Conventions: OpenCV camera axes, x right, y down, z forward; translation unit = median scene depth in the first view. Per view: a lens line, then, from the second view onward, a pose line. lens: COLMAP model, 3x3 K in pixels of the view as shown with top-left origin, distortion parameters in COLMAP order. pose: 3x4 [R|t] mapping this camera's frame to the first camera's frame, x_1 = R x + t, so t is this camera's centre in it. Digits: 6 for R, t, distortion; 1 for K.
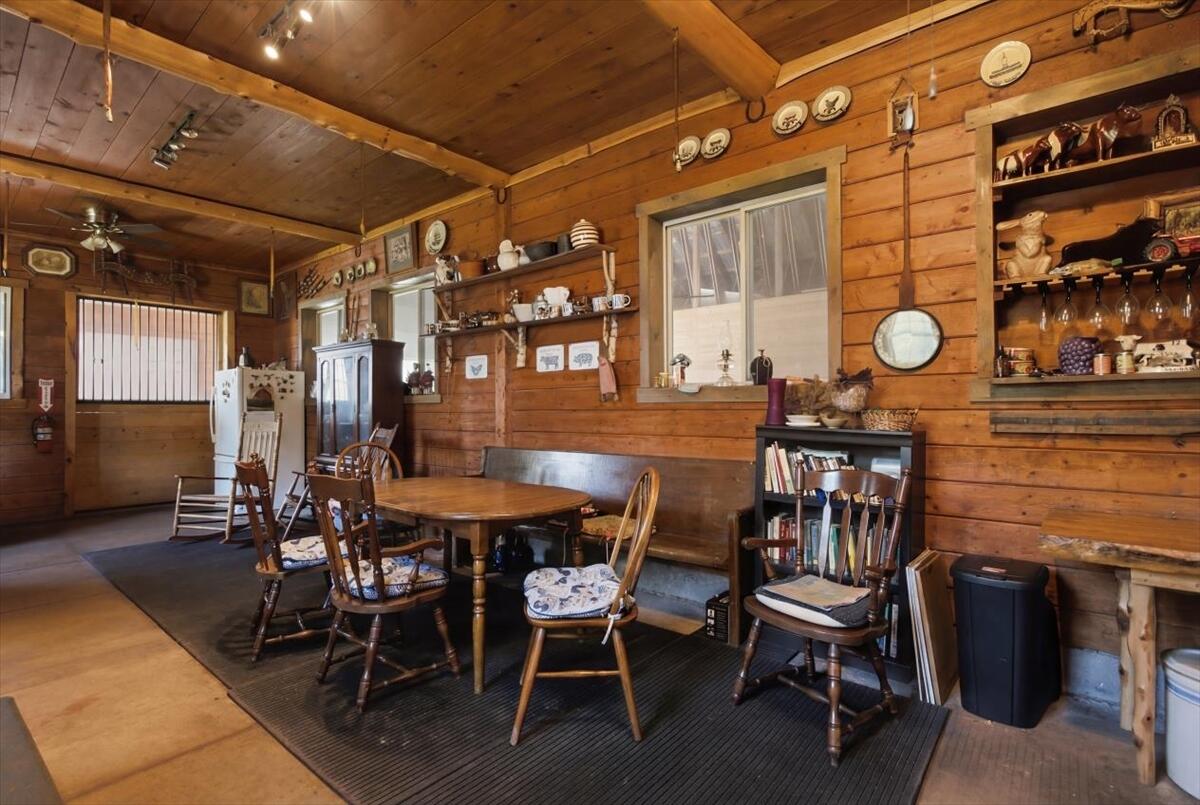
lens RADIAL K [[569.6, 0, 596.2], [0, 569.6, 406.7], [0, 0, 1]] dist [-0.002898, -0.000234]
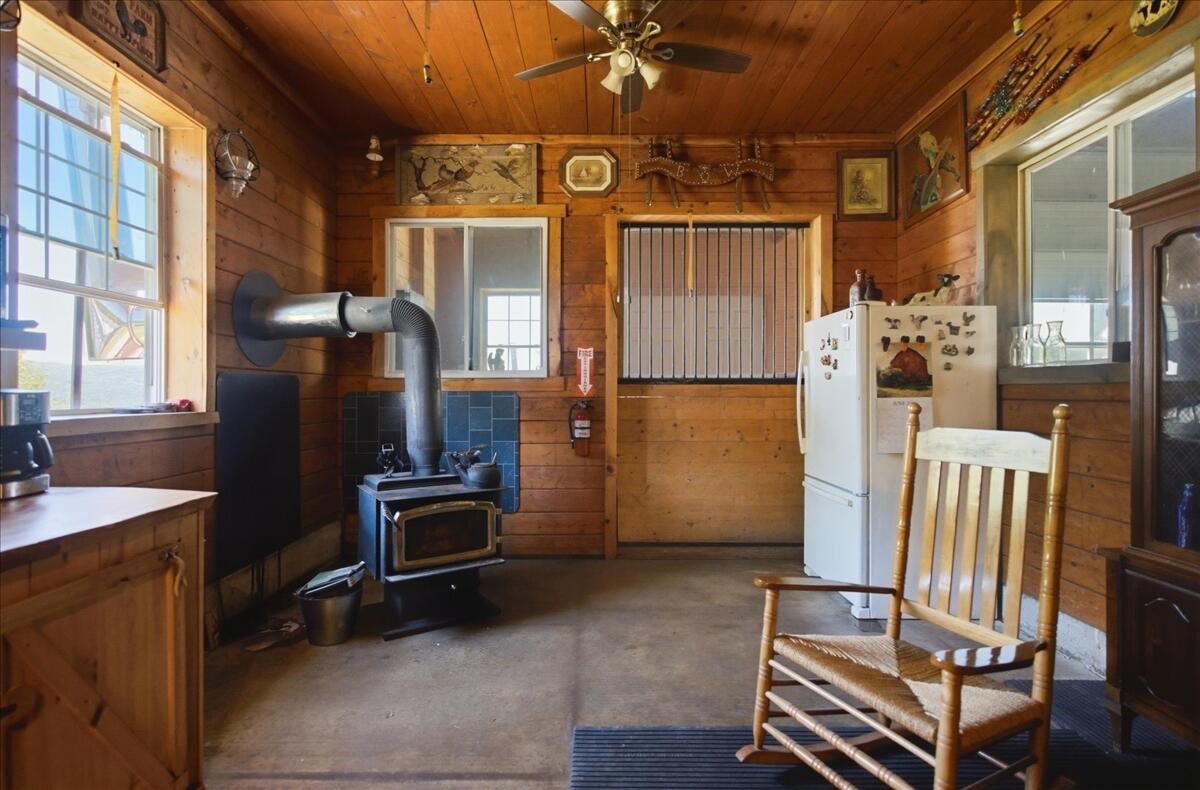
lens RADIAL K [[538.4, 0, 600.0], [0, 538.4, 395.0], [0, 0, 1]] dist [-0.000467, -0.000065]
pose [[0.641676, 0.005144, -0.766958, -0.417345], [0.001454, 0.999968, 0.007923, 0.002390], [0.766974, -0.006199, 0.641648, 0.541668]]
